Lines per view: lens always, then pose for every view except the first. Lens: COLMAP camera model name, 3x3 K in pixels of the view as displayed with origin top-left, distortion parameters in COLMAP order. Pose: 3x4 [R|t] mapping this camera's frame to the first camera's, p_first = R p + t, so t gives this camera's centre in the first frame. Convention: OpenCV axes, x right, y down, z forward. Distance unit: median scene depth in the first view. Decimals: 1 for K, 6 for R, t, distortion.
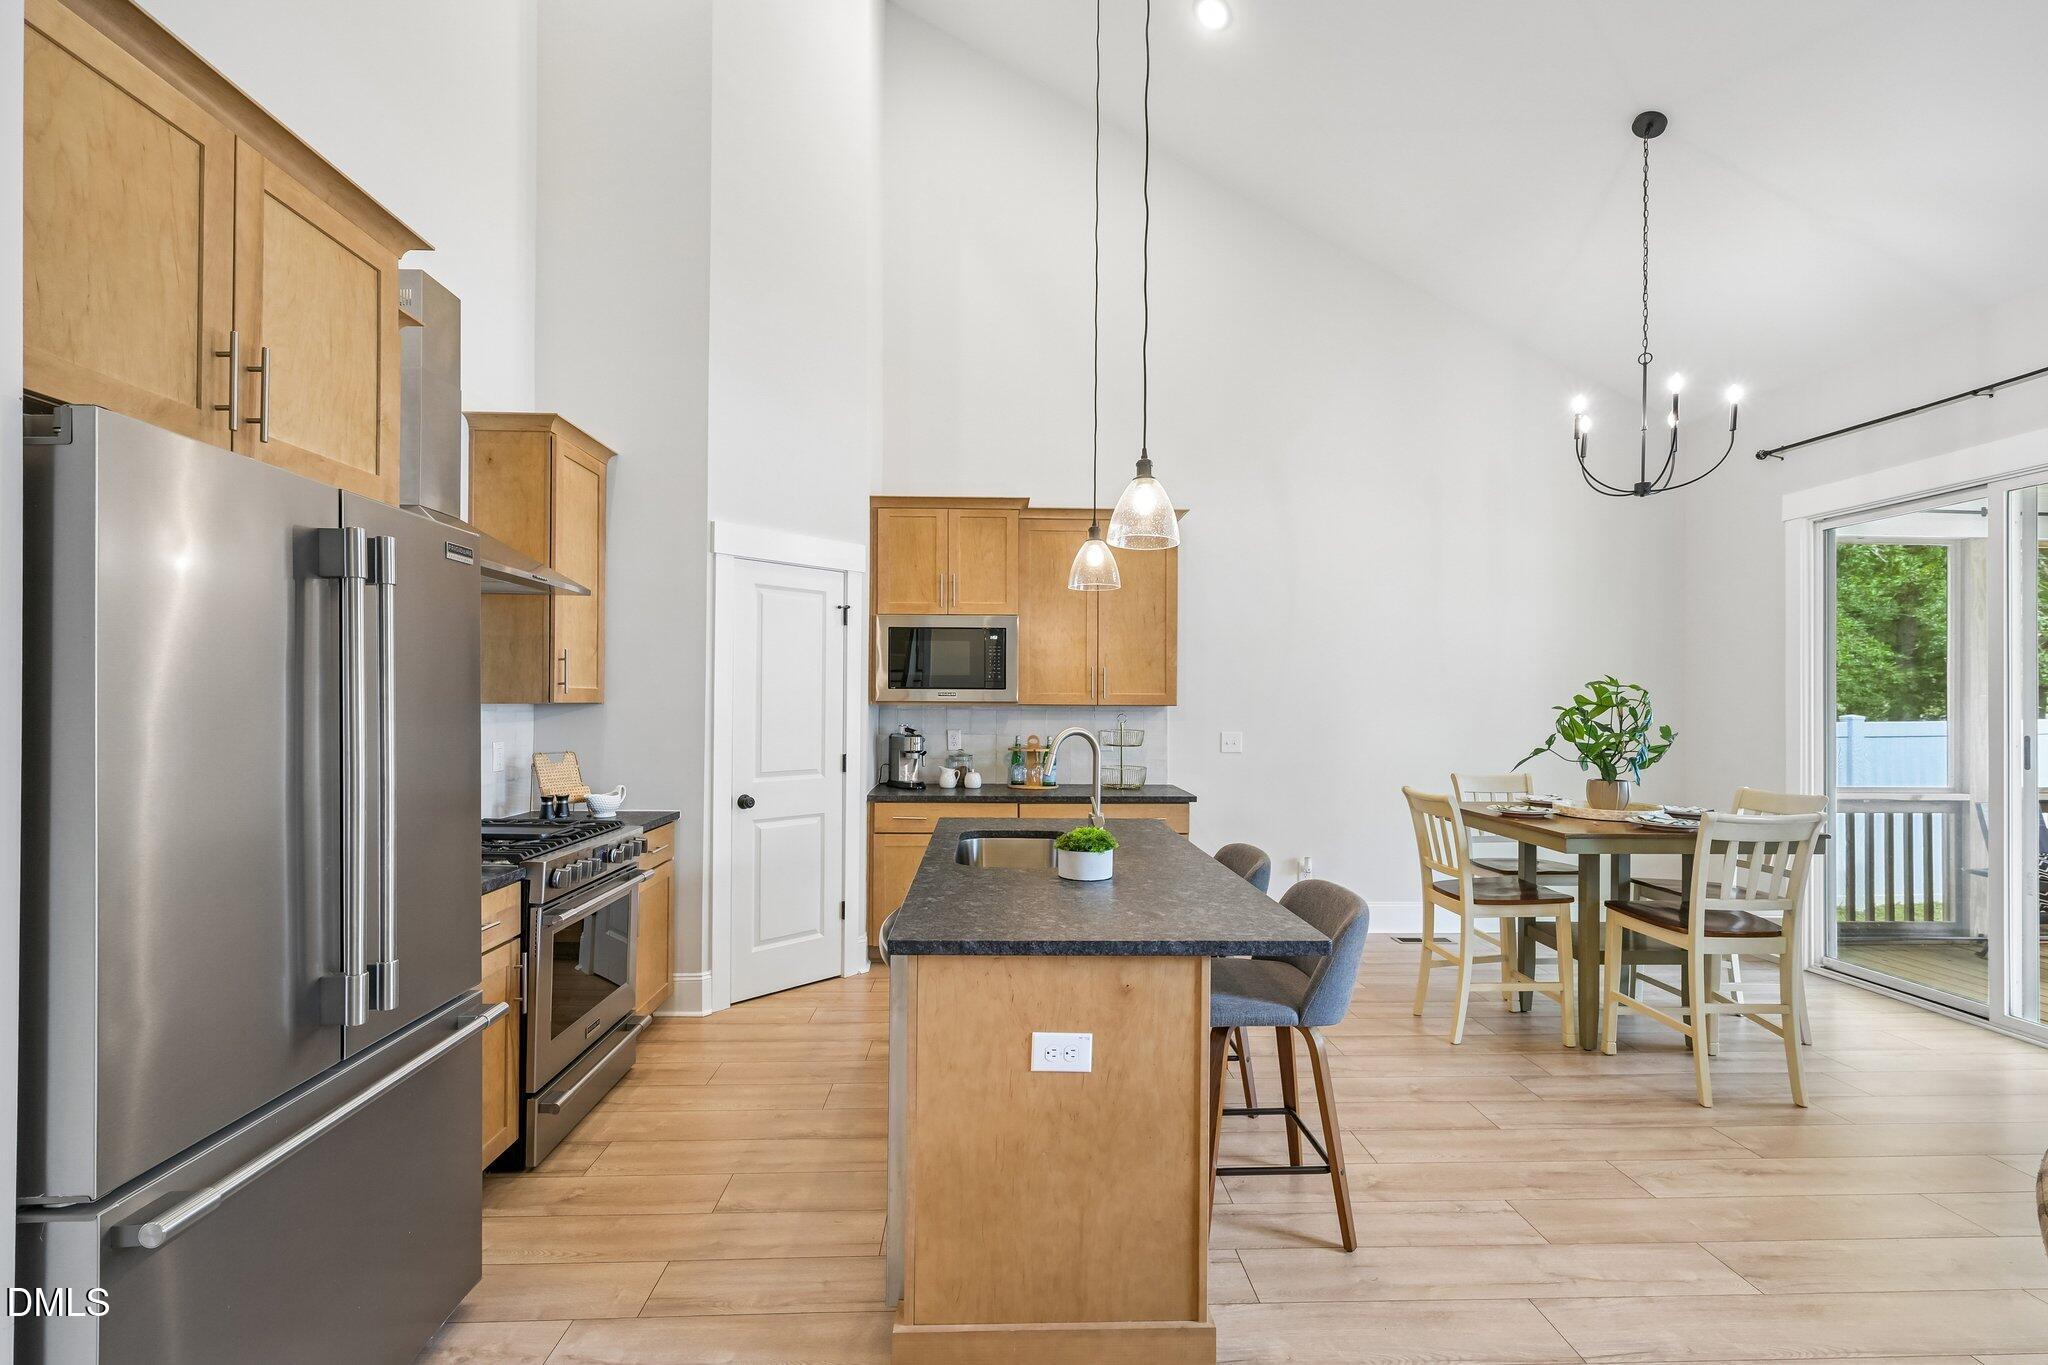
lens RADIAL K [[895.6, 0, 1027.3], [0, 895.6, 695.8], [0, 0, 1]] dist [-0.001883, -0.000508]
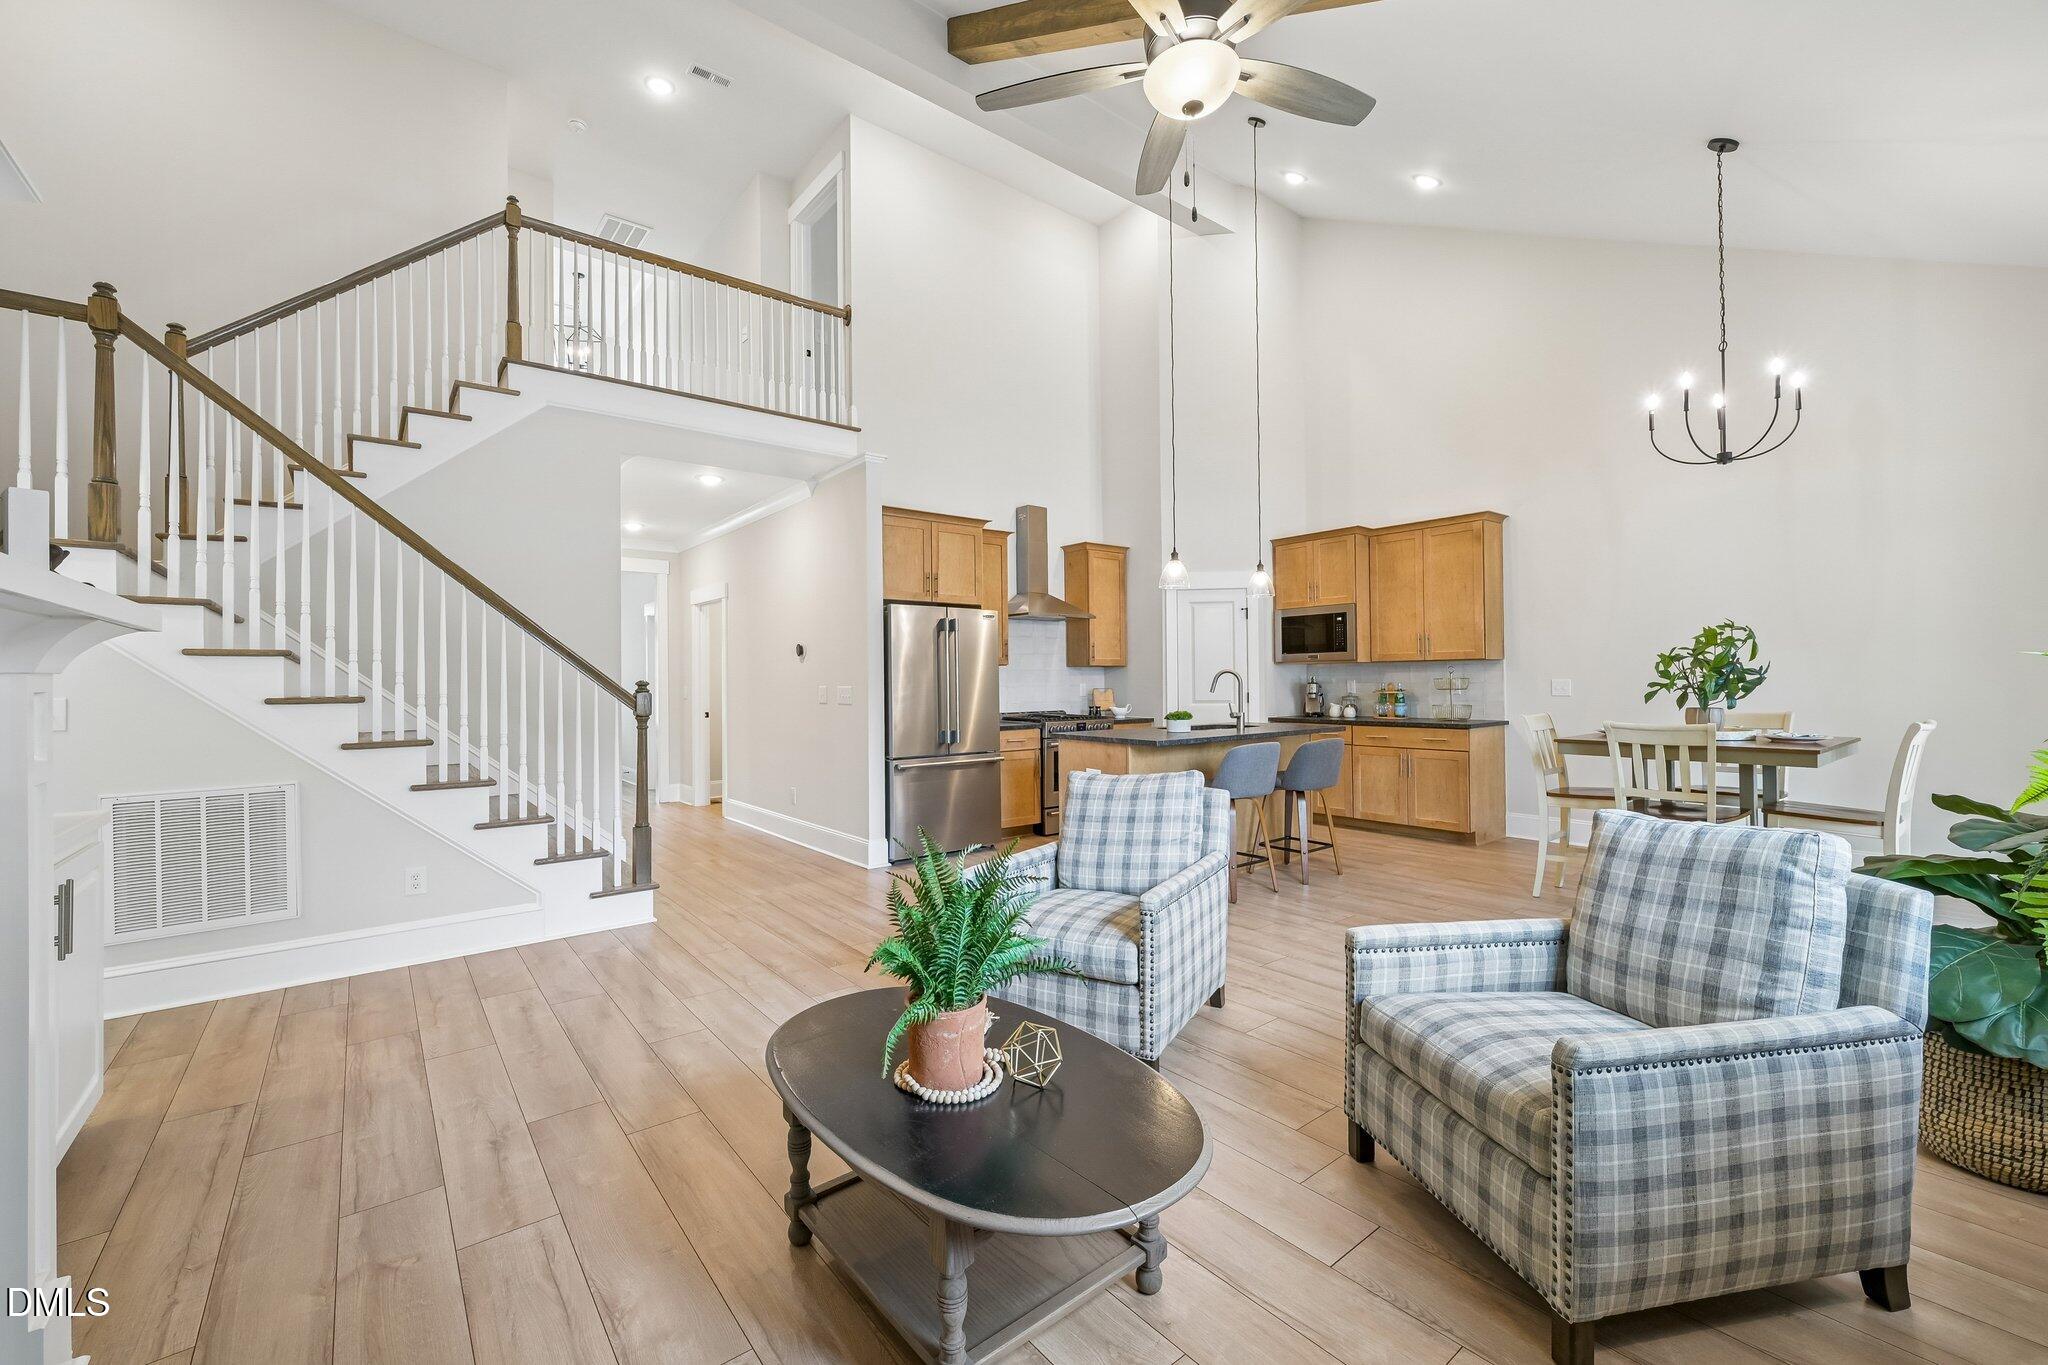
lens RADIAL K [[834.1, 0, 1029.2], [0, 834.1, 674.7], [0, 0, 1]] dist [-0.002169, -0.000162]
pose [[0.585780, -0.018256, -0.810264, 0.882433], [0.020322, 0.999763, -0.007834, 0.034984], [0.810215, -0.011877, 0.586012, -0.310576]]
